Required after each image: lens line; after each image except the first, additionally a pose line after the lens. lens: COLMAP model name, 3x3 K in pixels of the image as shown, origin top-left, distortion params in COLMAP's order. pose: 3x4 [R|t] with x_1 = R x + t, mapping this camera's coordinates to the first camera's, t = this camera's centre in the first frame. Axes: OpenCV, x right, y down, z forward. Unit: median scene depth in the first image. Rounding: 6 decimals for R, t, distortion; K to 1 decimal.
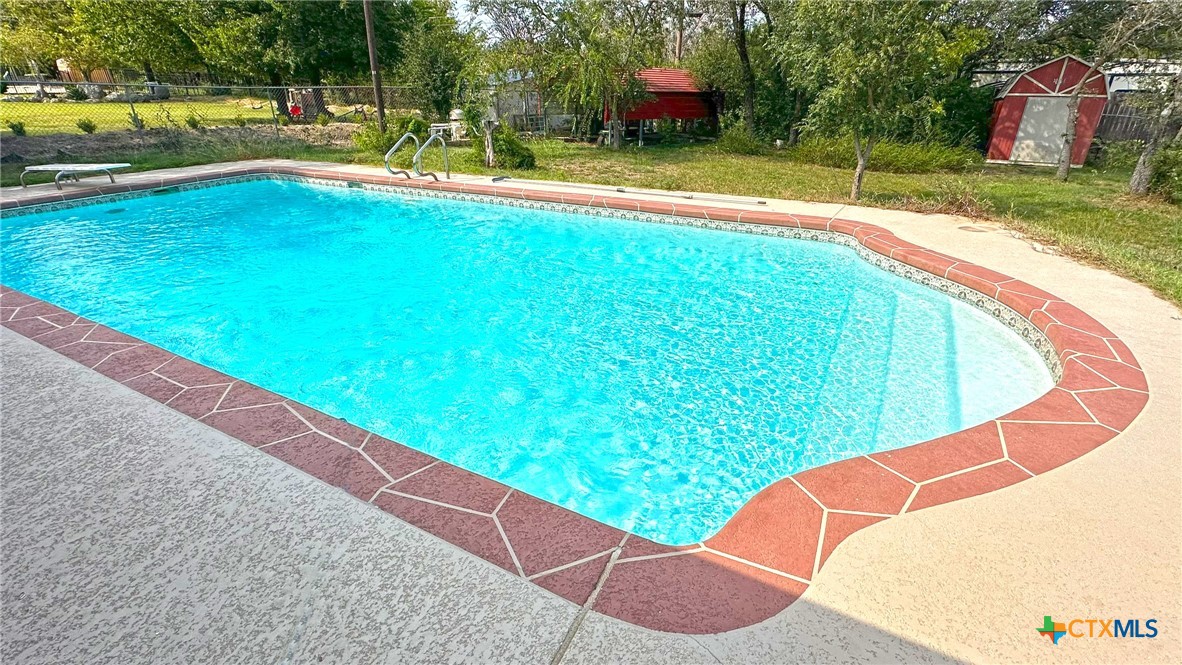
lens RADIAL K [[540.3, 0, 587.7], [0, 540.3, 334.4], [0, 0, 1]] dist [-0.000835, -0.000650]
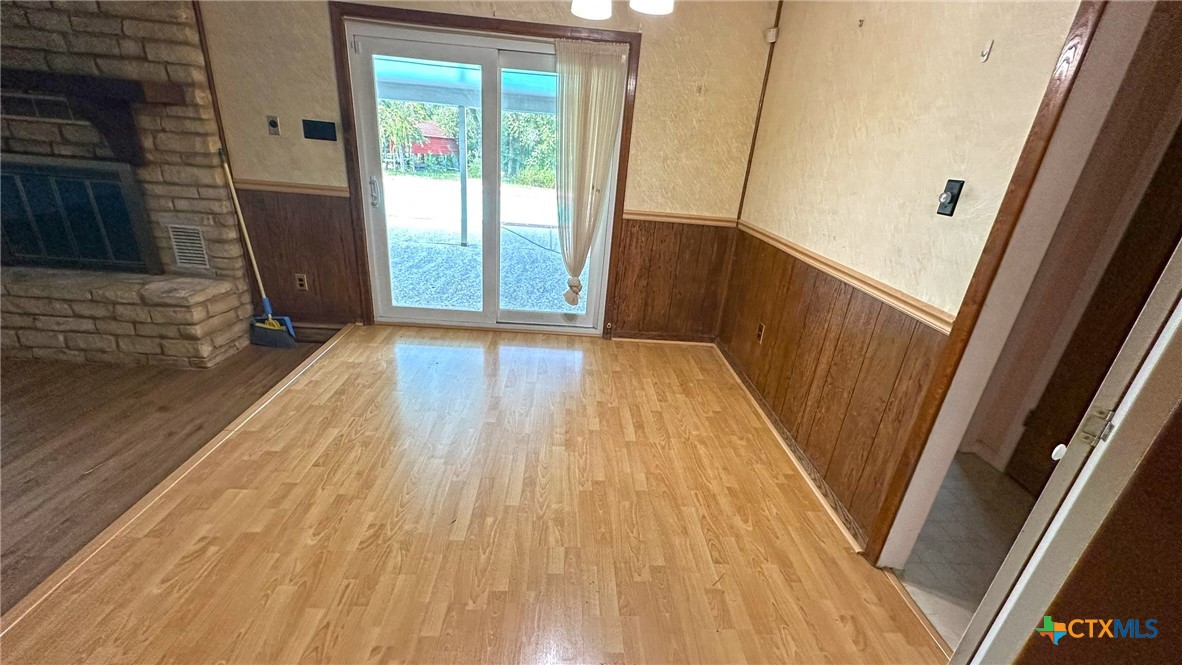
lens RADIAL K [[471.8, 0, 590.2], [0, 471.8, 332.6], [0, 0, 1]] dist [-0.003723, 0.001549]
pose [[0.847228, -0.128825, 0.515373, -0.248829], [0.142703, 0.989683, 0.012794, 0.161250], [-0.511704, 0.062706, 0.856871, -0.372873]]
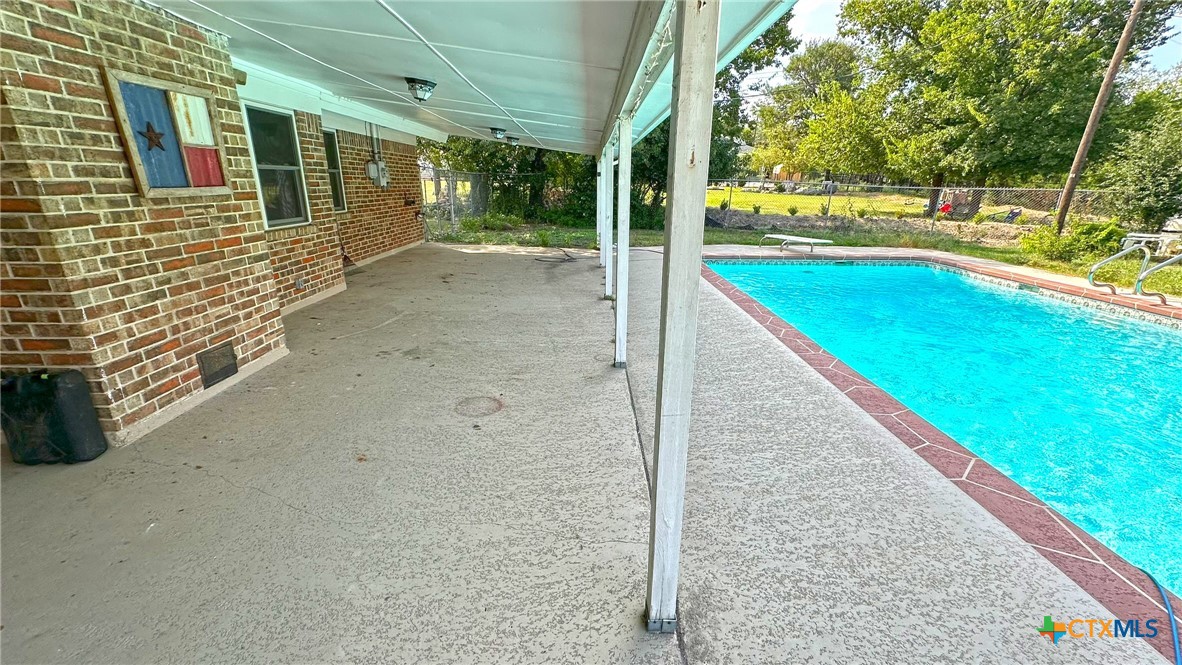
lens RADIAL K [[471.8, 0, 592.0], [0, 471.8, 330.5], [0, 0, 1]] dist [-0.003723, 0.001549]
pose [[0.491149, 0.273129, -0.827148, -0.052277], [-0.378491, 0.922162, 0.079760, 0.010867], [0.784549, 0.273894, 0.556296, -0.029600]]
